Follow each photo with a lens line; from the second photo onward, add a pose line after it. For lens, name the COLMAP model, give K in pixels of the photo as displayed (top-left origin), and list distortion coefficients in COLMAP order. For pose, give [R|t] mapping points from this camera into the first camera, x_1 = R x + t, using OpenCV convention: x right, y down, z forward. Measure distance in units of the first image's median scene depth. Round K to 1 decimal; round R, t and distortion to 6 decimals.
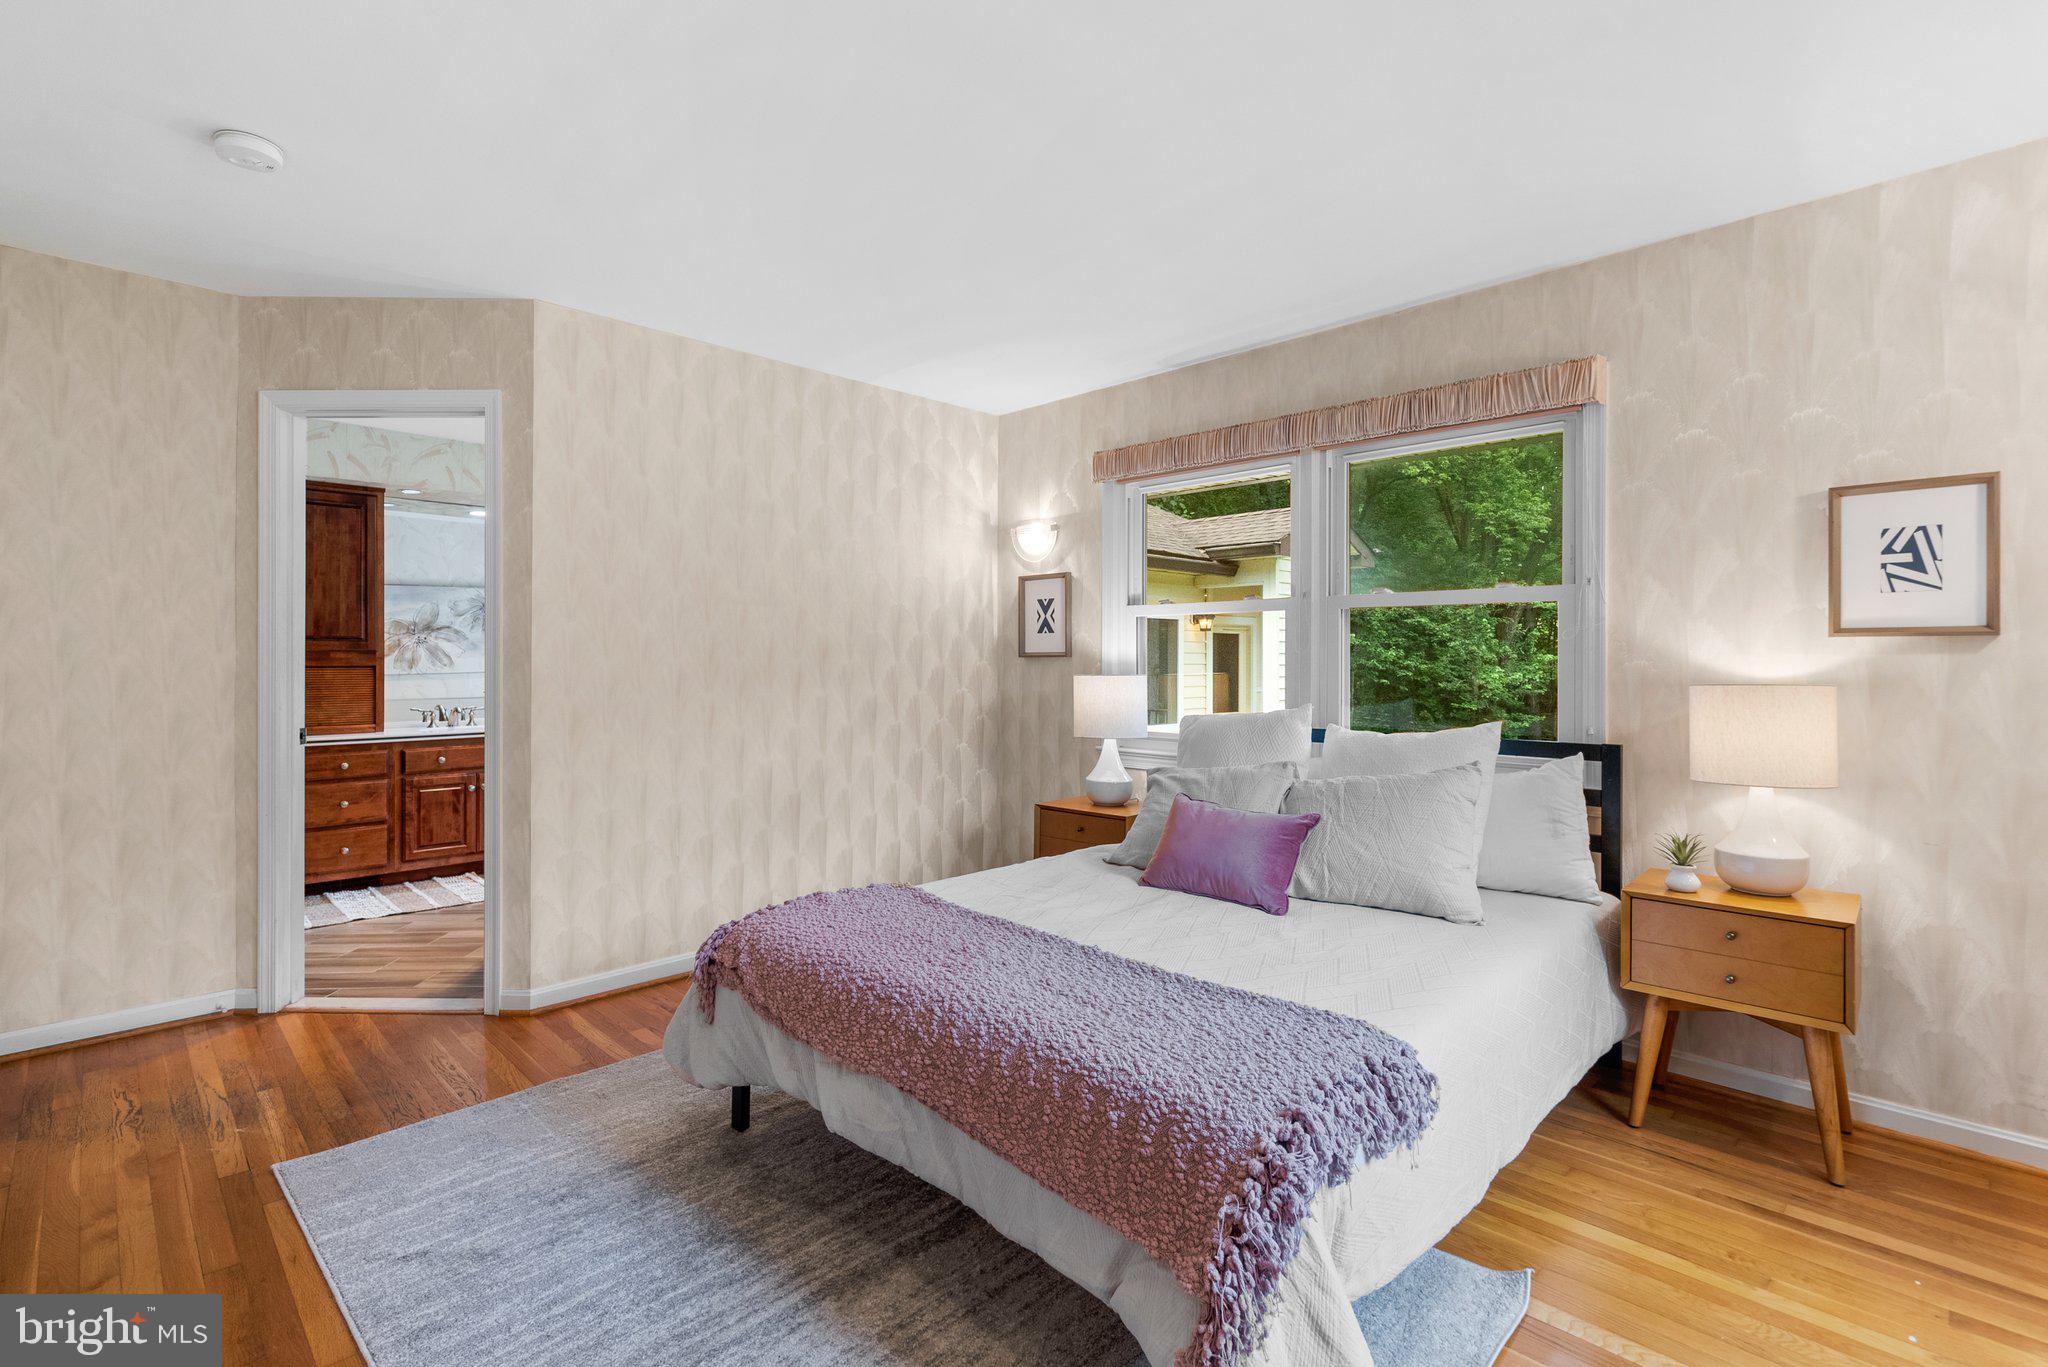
lens RADIAL K [[946.6, 0, 1015.9], [0, 946.6, 684.6], [0, 0, 1]] dist [0.001433, 0.001342]
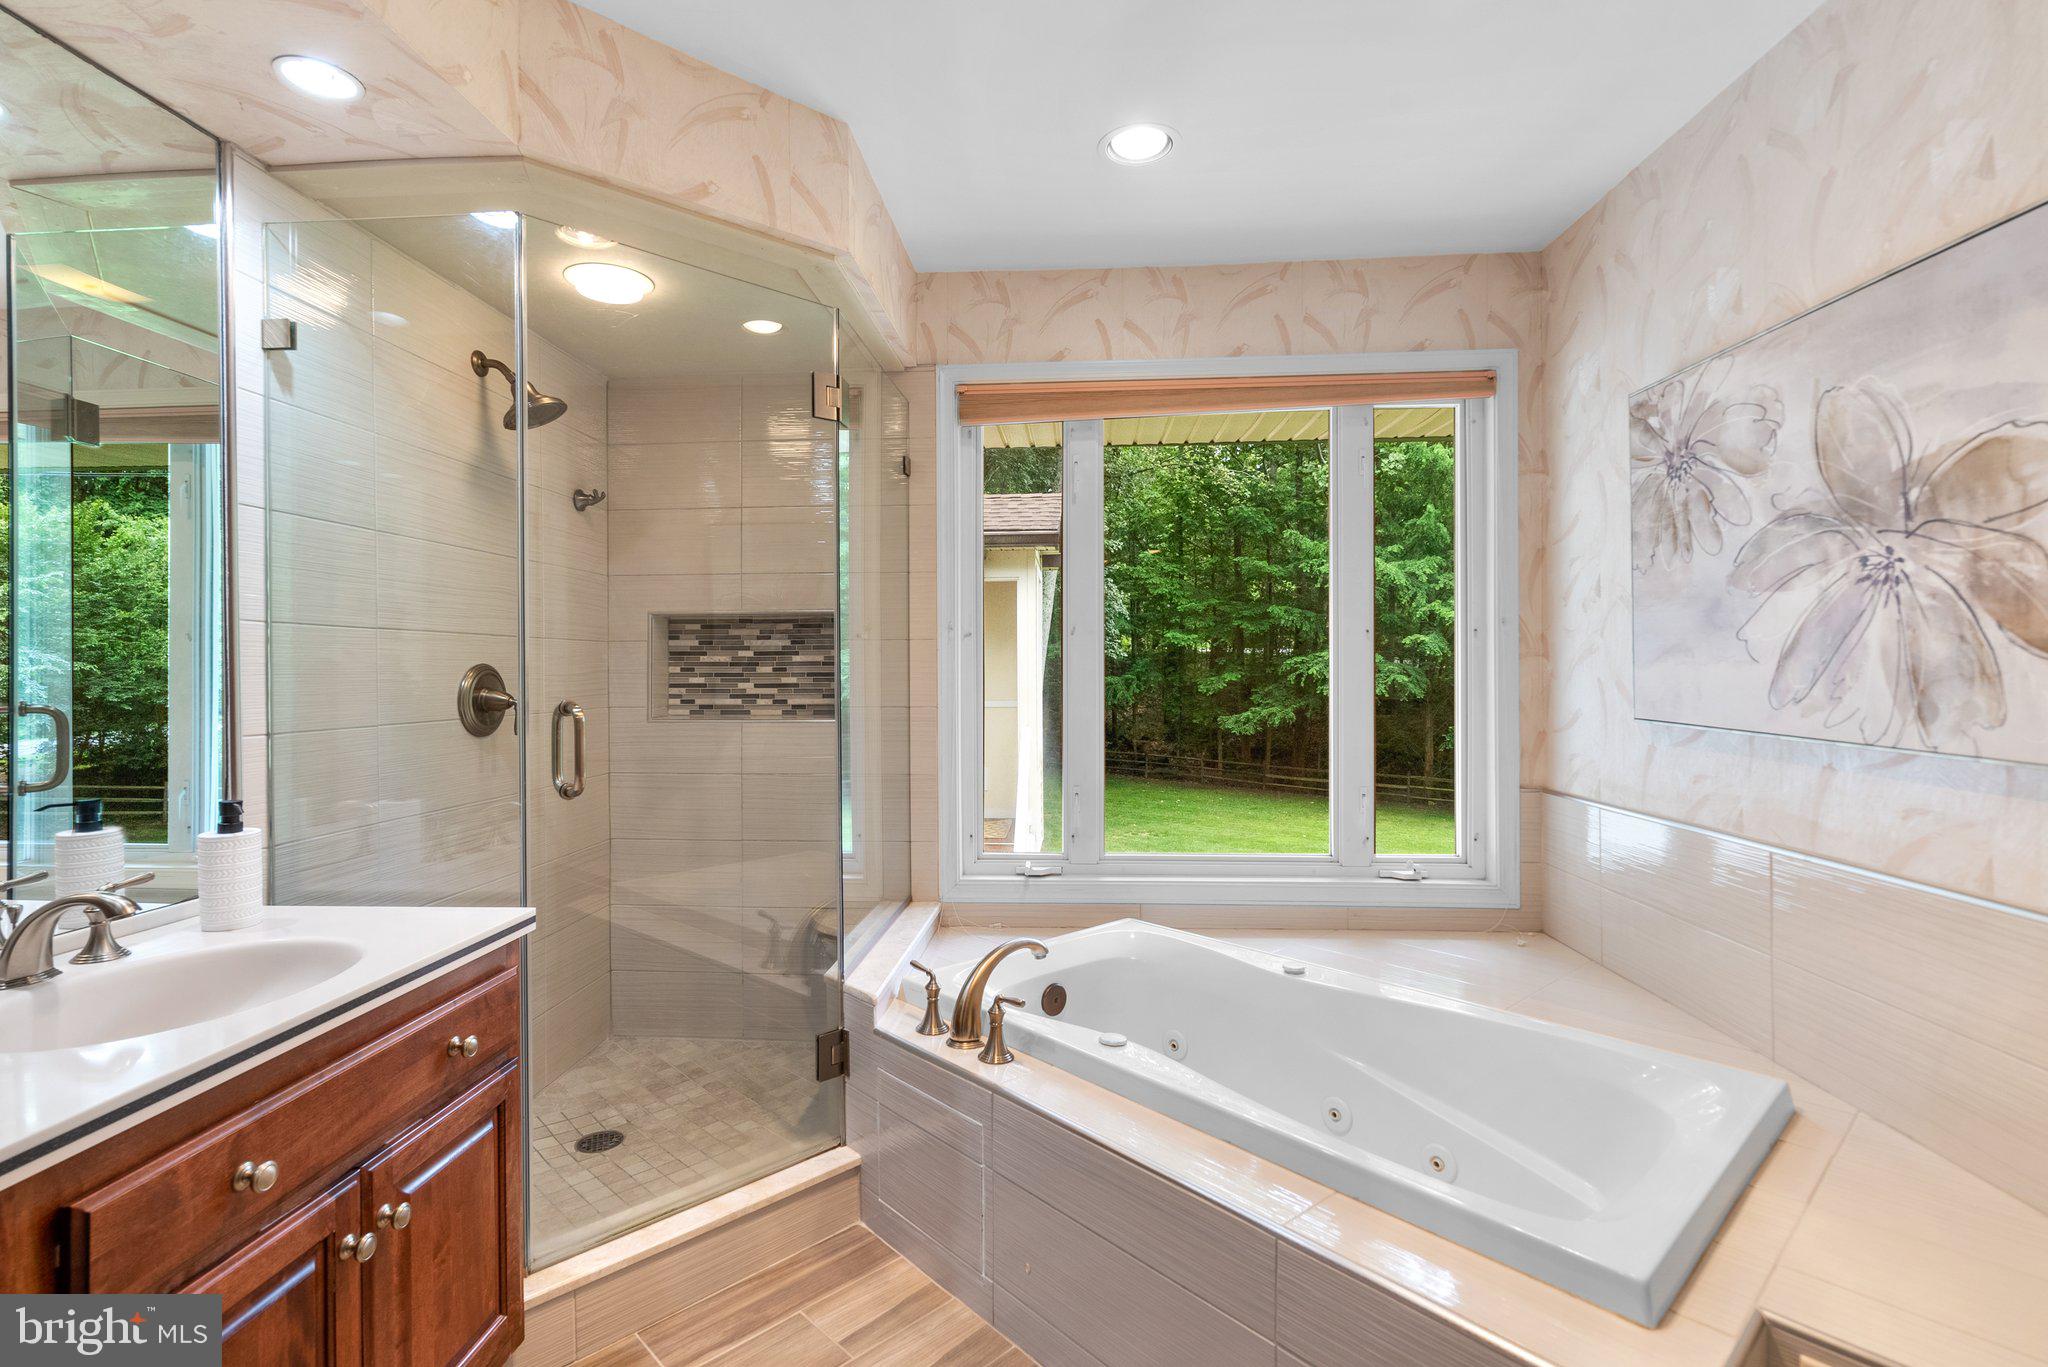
lens RADIAL K [[953.9, 0, 1024.0], [0, 953.9, 668.3], [0, 0, 1]] dist [-0.000753, -0.000761]
pose [[0.753089, -0.015486, 0.657737, -0.469928], [0.028914, 0.999536, -0.009573, -0.016928], [-0.657283, 0.026227, 0.753187, 0.563670]]
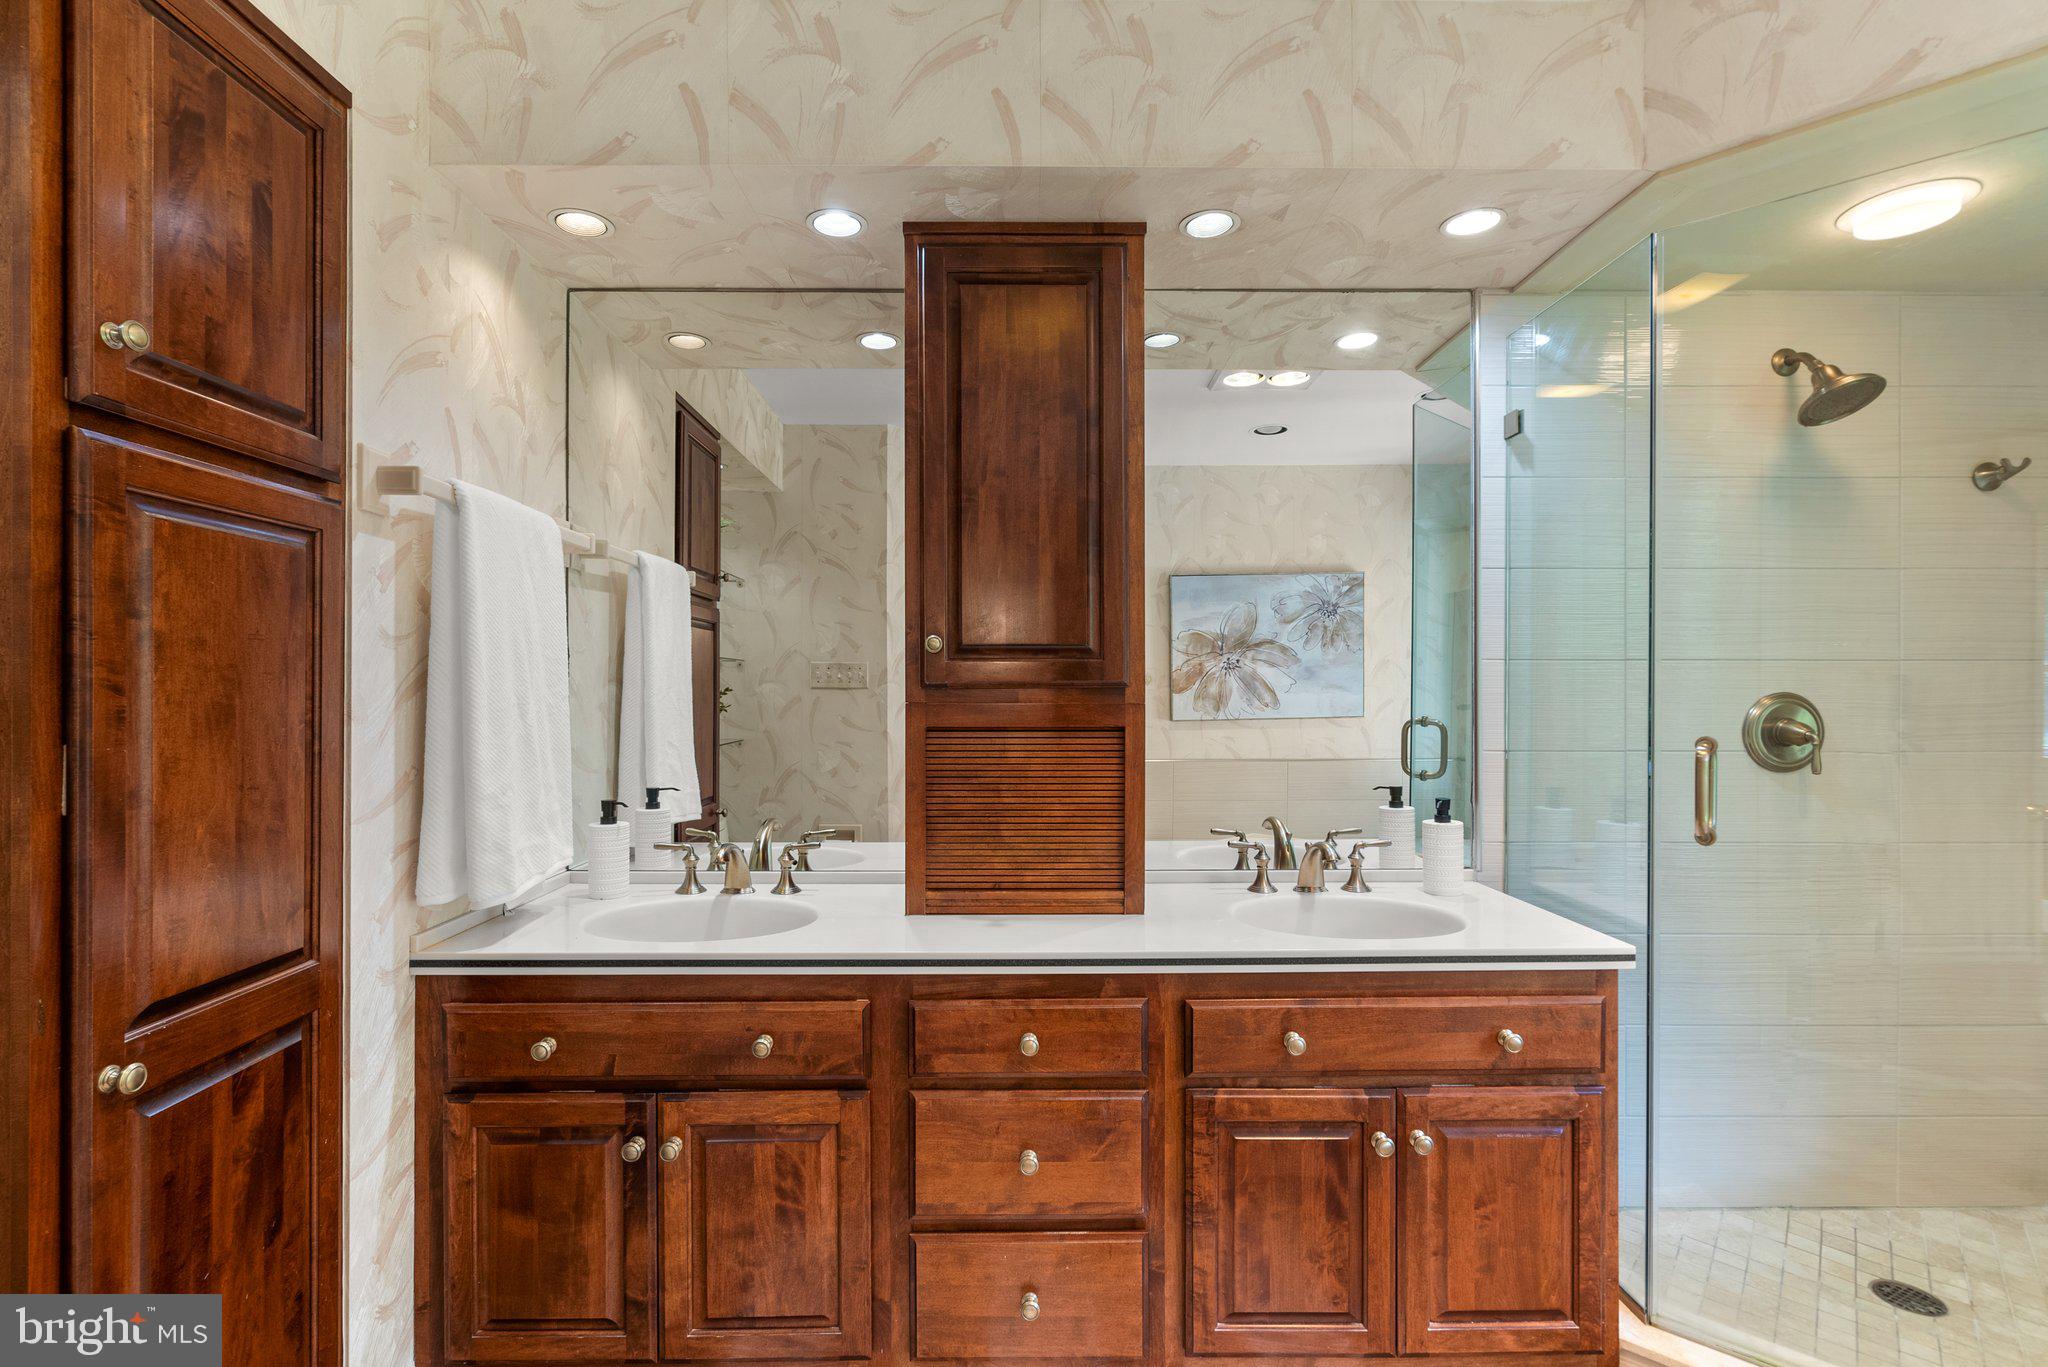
lens RADIAL K [[946.6, 0, 1015.9], [0, 946.6, 684.6], [0, 0, 1]] dist [0.001433, 0.001342]
pose [[0.709043, -0.013656, -0.705033, -0.348370], [-0.006577, 0.999641, -0.025977, -0.020125], [0.705135, 0.023056, 0.708699, 0.552020]]
